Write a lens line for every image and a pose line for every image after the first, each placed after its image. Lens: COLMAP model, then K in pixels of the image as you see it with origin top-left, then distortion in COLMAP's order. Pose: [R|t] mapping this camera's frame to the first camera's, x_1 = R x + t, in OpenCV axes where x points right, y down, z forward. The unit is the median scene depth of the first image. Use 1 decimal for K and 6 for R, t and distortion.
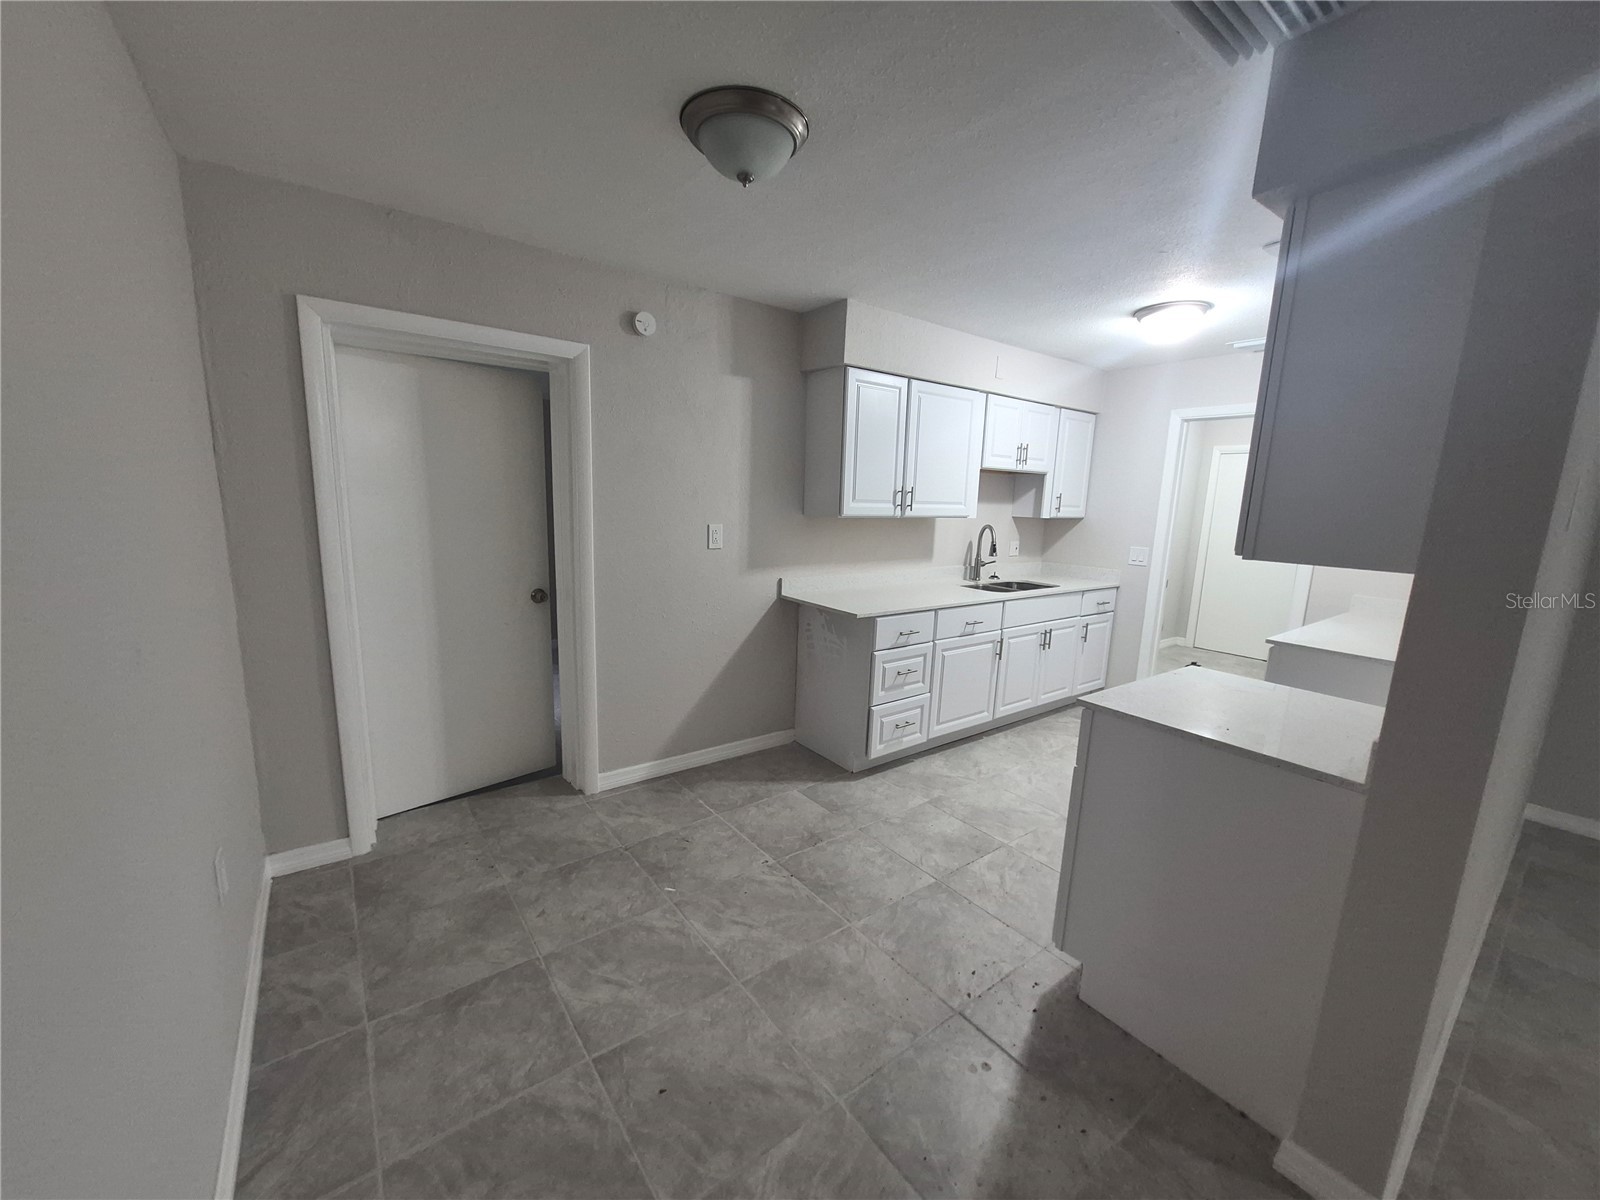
lens RADIAL K [[623.0, 0, 794.8], [0, 623.0, 605.7], [0, 0, 1]] dist [-0.004449, 0.000187]
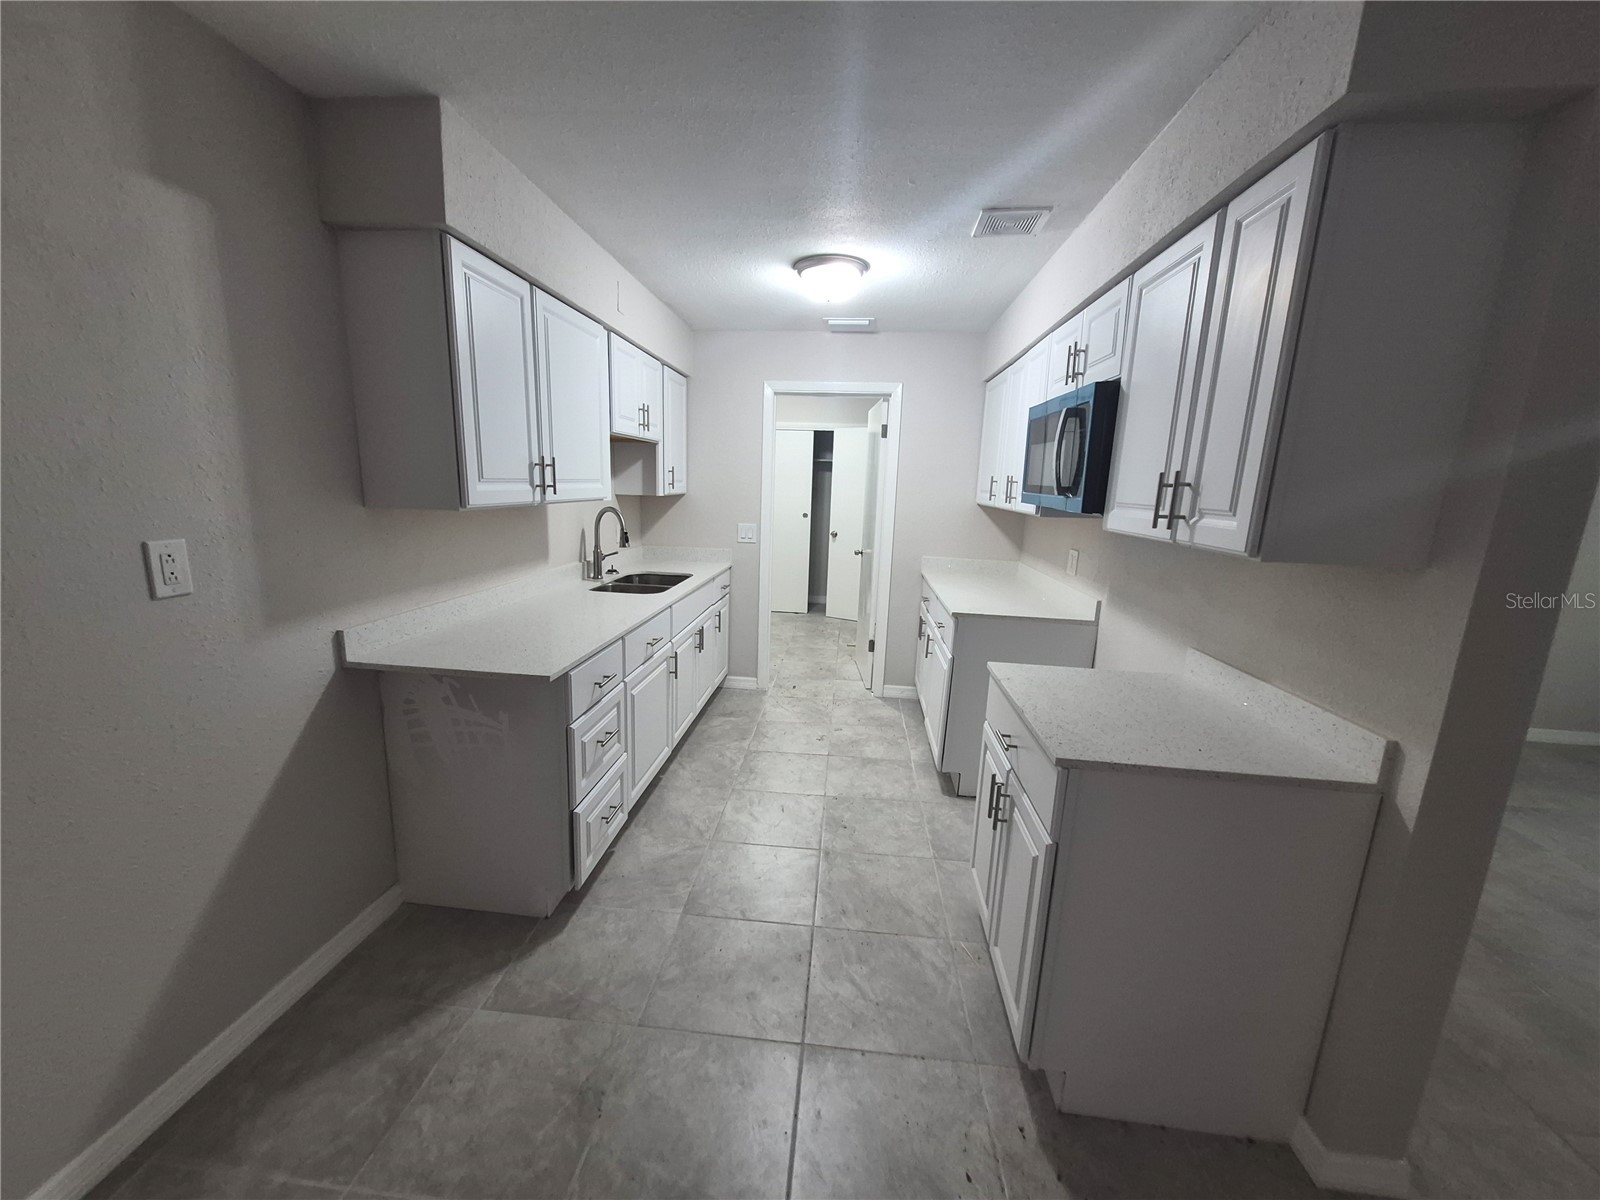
lens RADIAL K [[623.0, 0, 794.8], [0, 623.0, 605.7], [0, 0, 1]] dist [-0.004449, 0.000187]
pose [[0.677475, -0.152532, 0.719557, -0.144688], [0.116659, 0.988162, 0.099635, -0.077366], [-0.726236, 0.016442, 0.687249, 0.395325]]
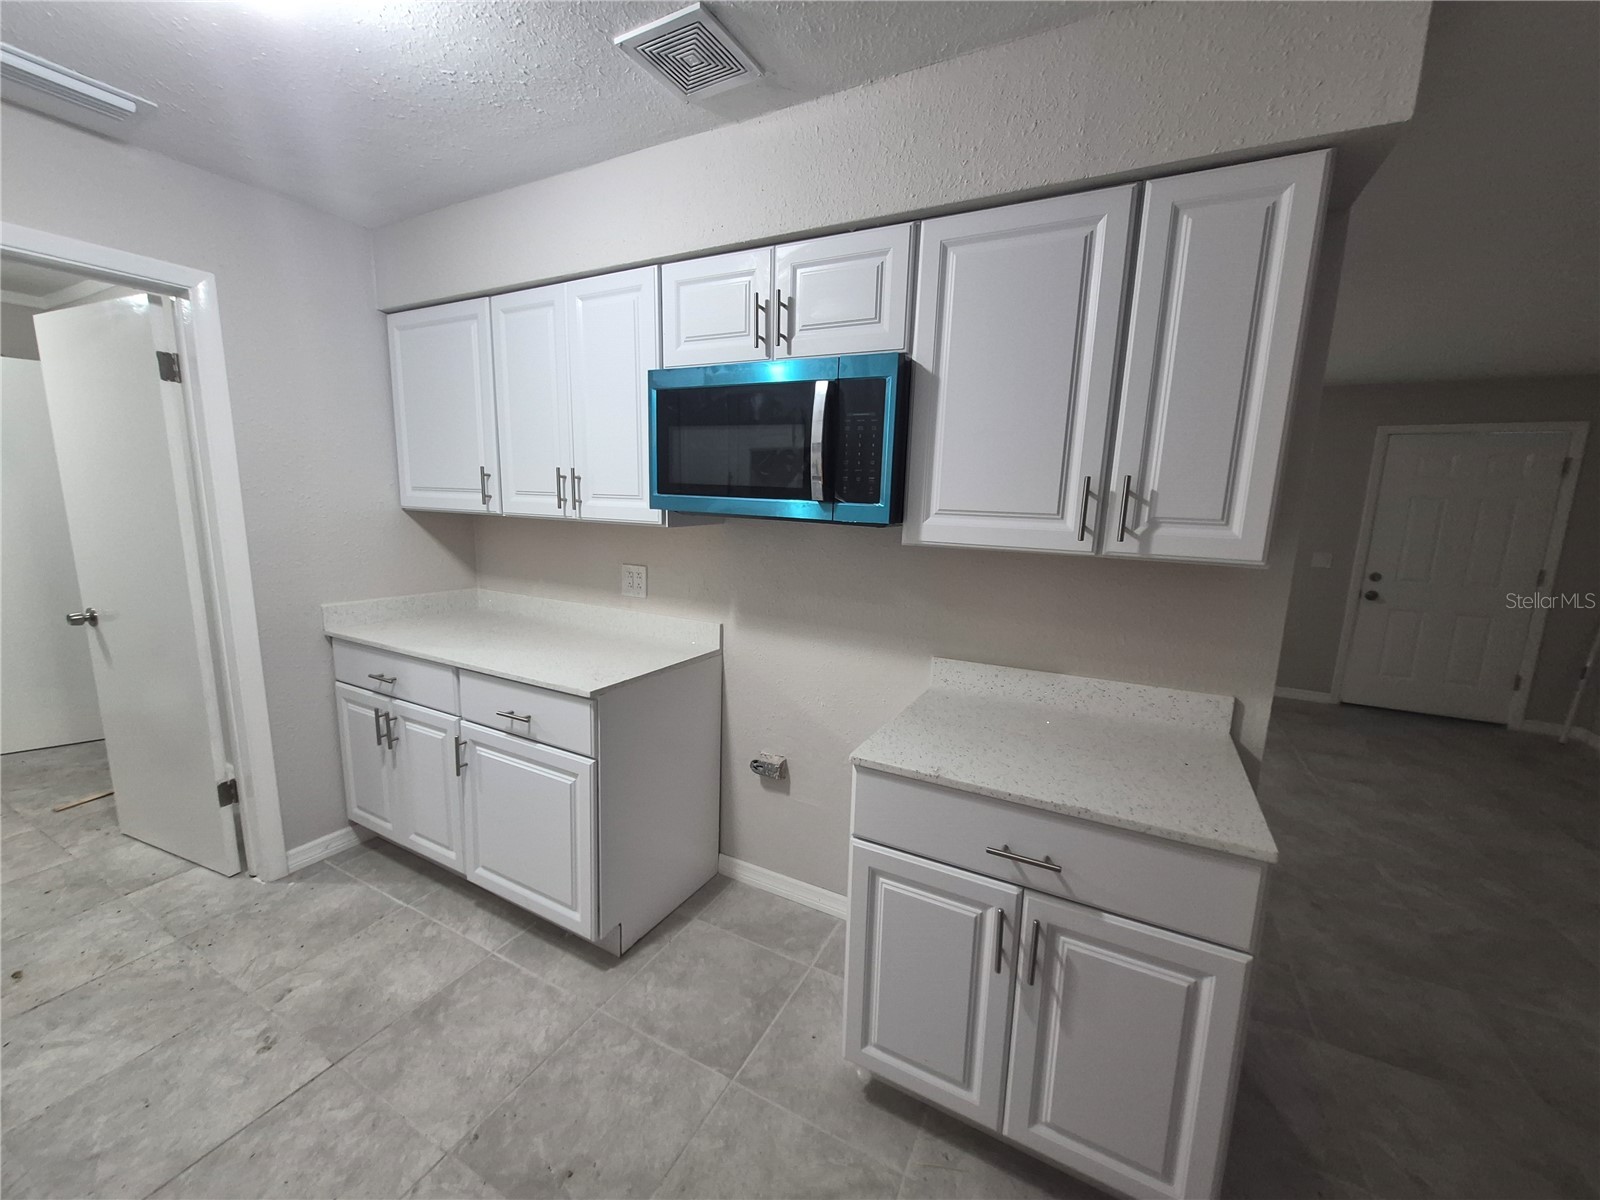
lens RADIAL K [[622.7, 0, 795.5], [0, 622.7, 603.7], [0, 0, 1]] dist [0.000198, -0.000781]
pose [[-0.416716, -0.198832, 0.887025, 0.101515], [0.118795, 0.955506, 0.269991, -0.151620], [-0.901241, 0.217884, -0.374555, 0.863011]]
